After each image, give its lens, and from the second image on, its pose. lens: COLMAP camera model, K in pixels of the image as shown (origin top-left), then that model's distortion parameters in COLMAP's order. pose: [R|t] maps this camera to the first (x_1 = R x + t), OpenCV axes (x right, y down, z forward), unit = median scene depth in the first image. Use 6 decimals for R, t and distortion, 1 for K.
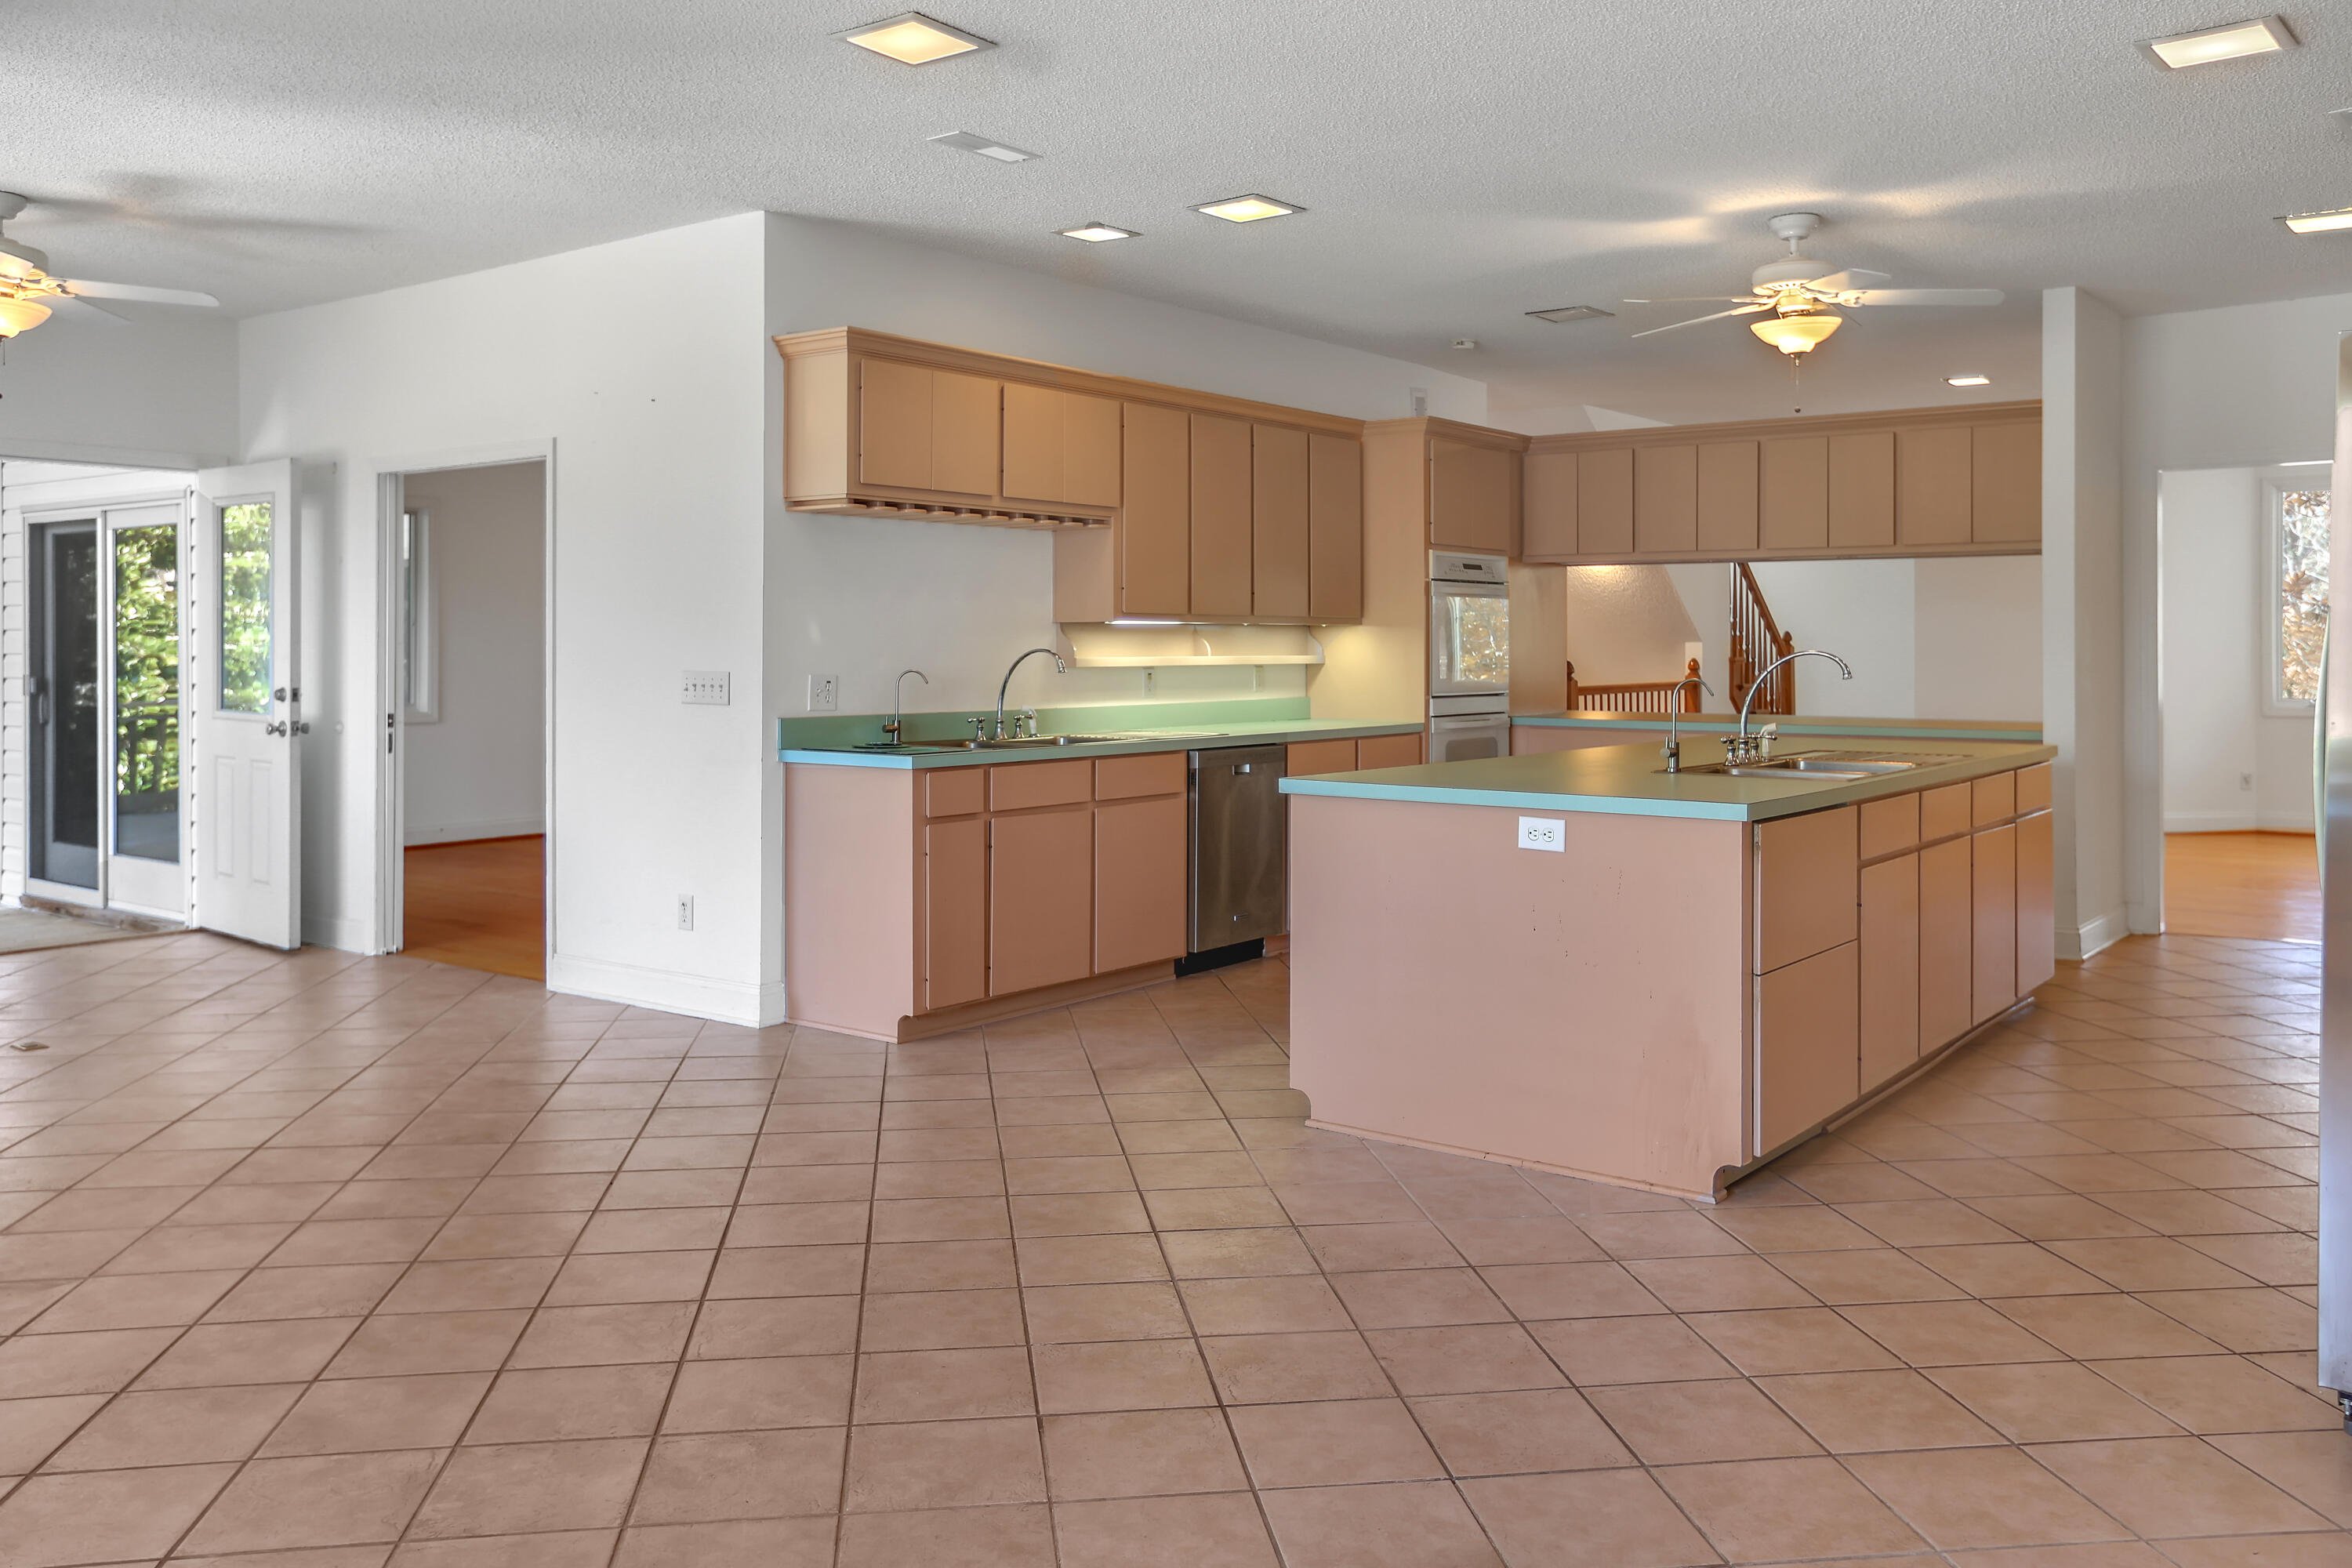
lens RADIAL K [[1854.6, 0, 1174.4], [0, 1854.6, 646.2], [0, 0, 1]] dist [0.002634, -0.001250]
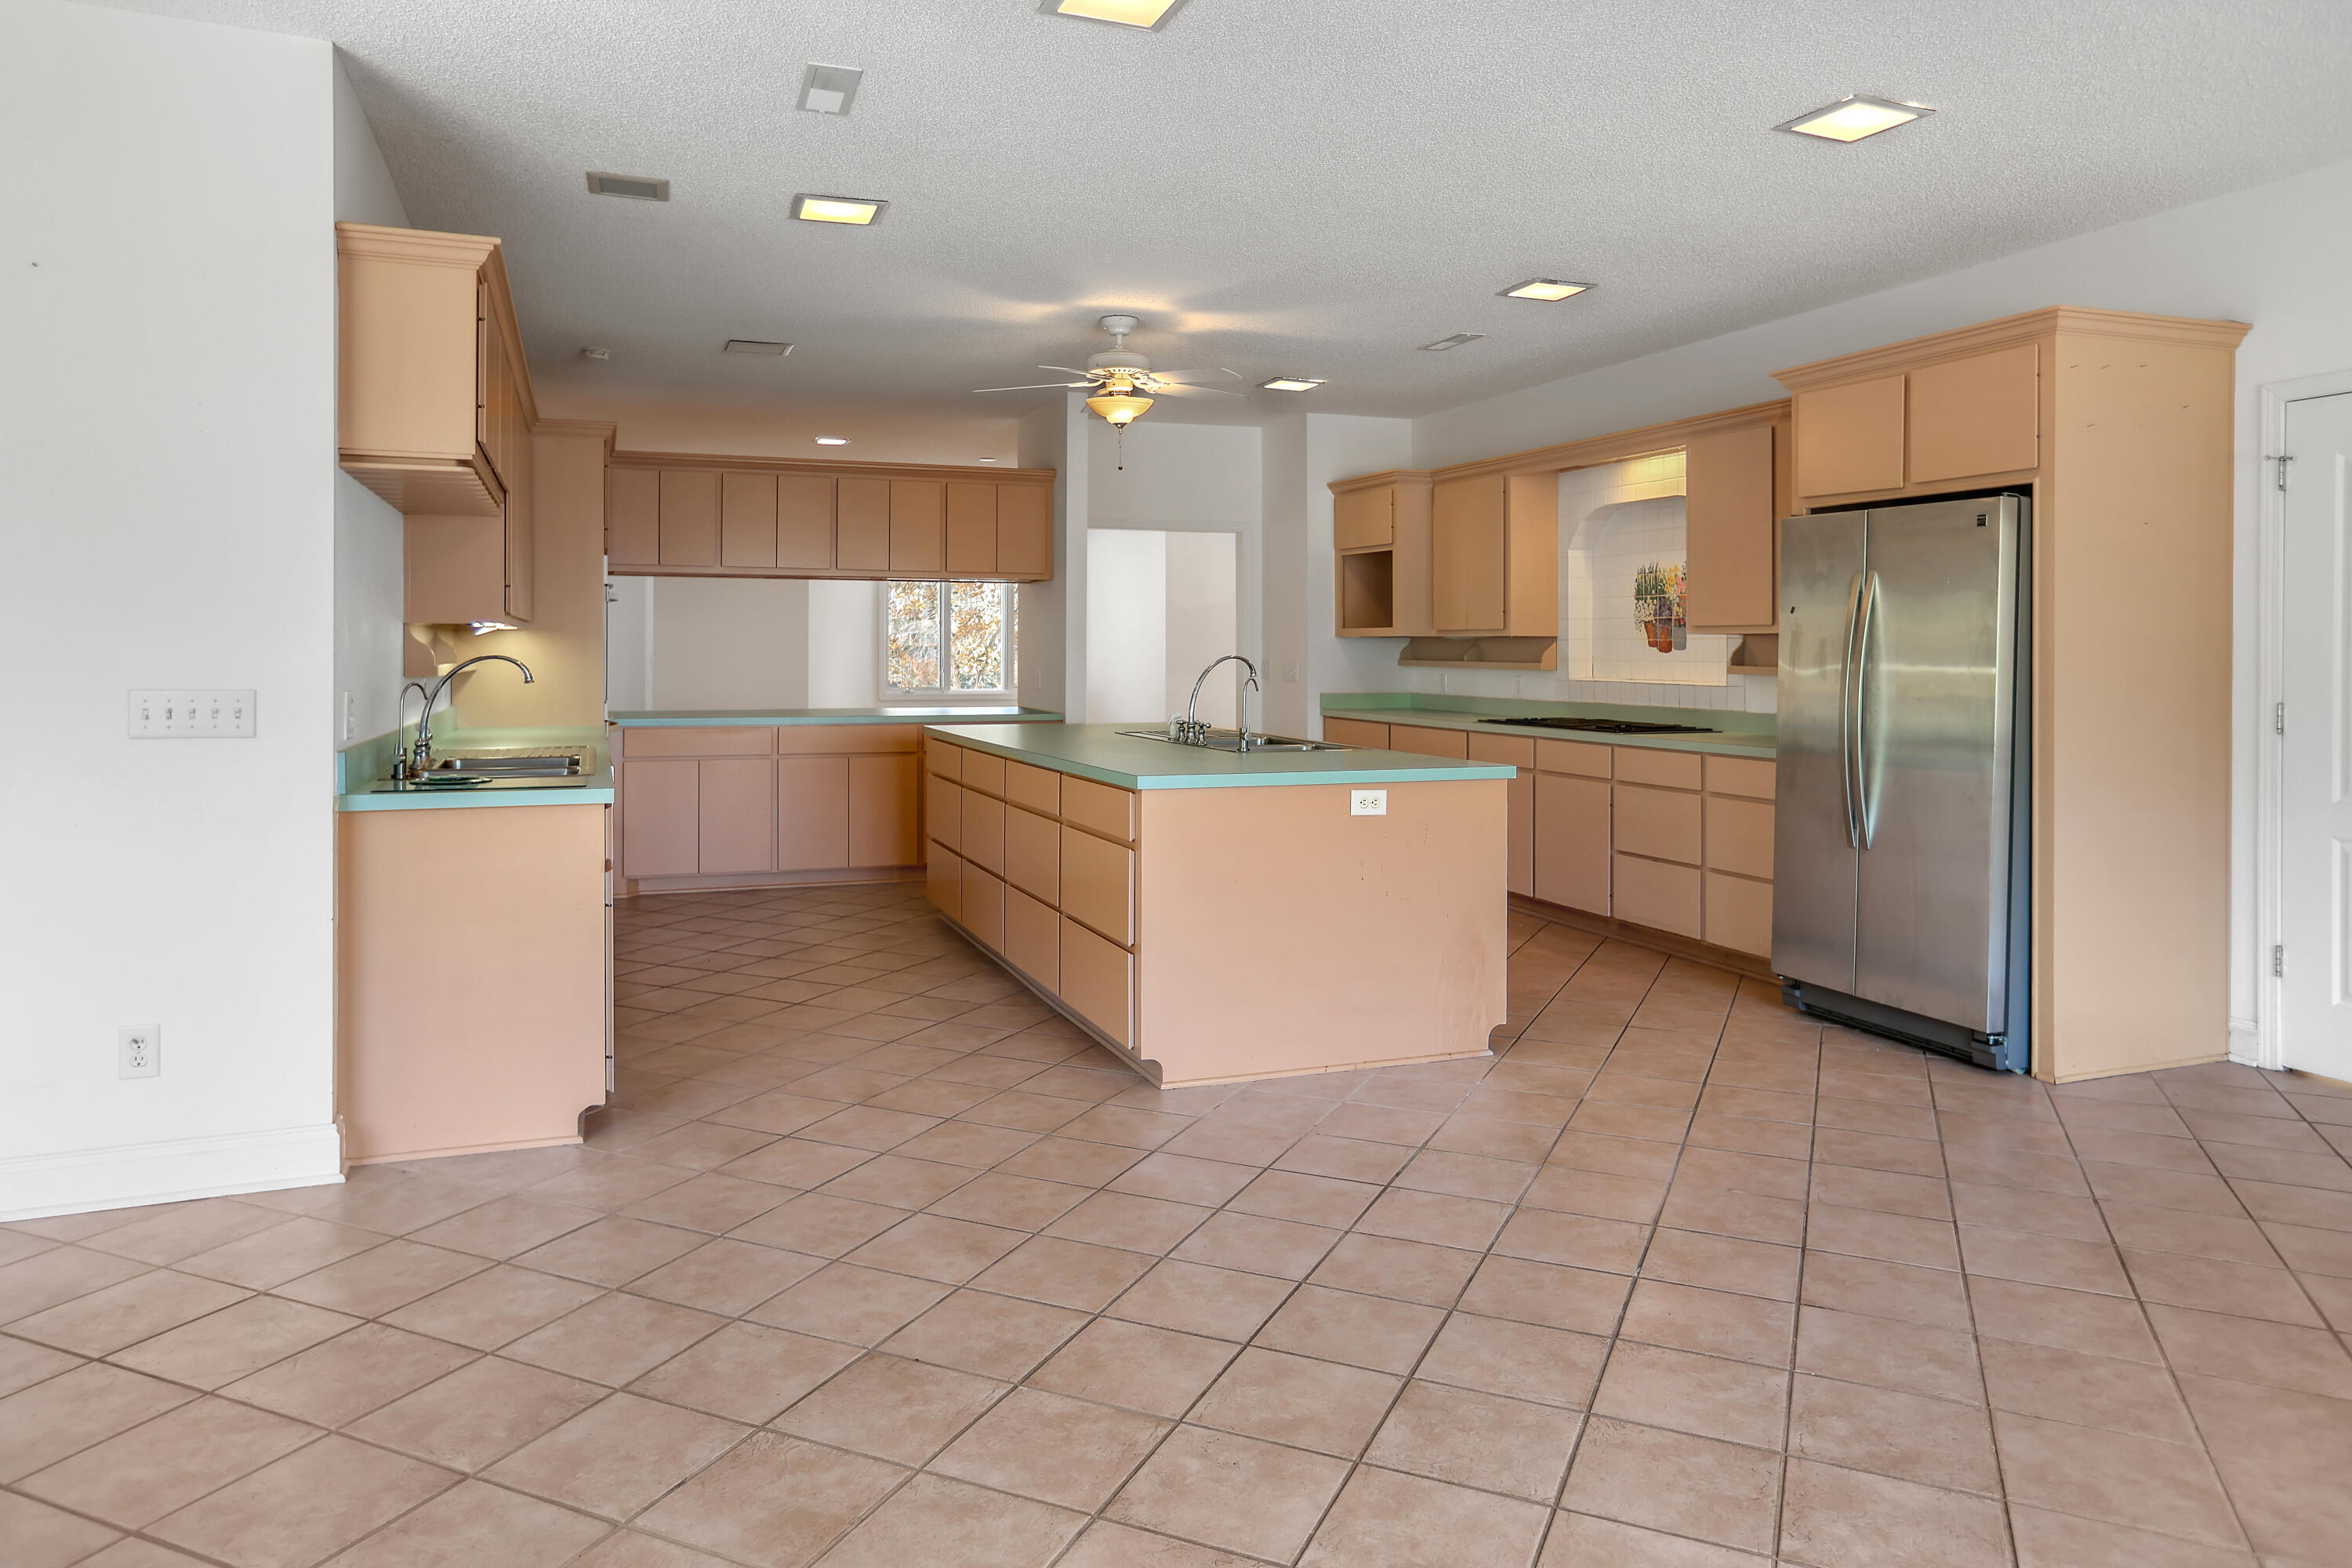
lens RADIAL K [[1529.0, 0, 1173.5], [0, 1529.0, 672.1], [0, 0, 1]] dist [-0.016833, 0.004310]
pose [[0.524338, -0.010180, 0.851449, -0.588943], [-0.002063, 0.999910, 0.013226, -0.000637], [-0.851508, -0.008691, 0.524270, 0.444204]]
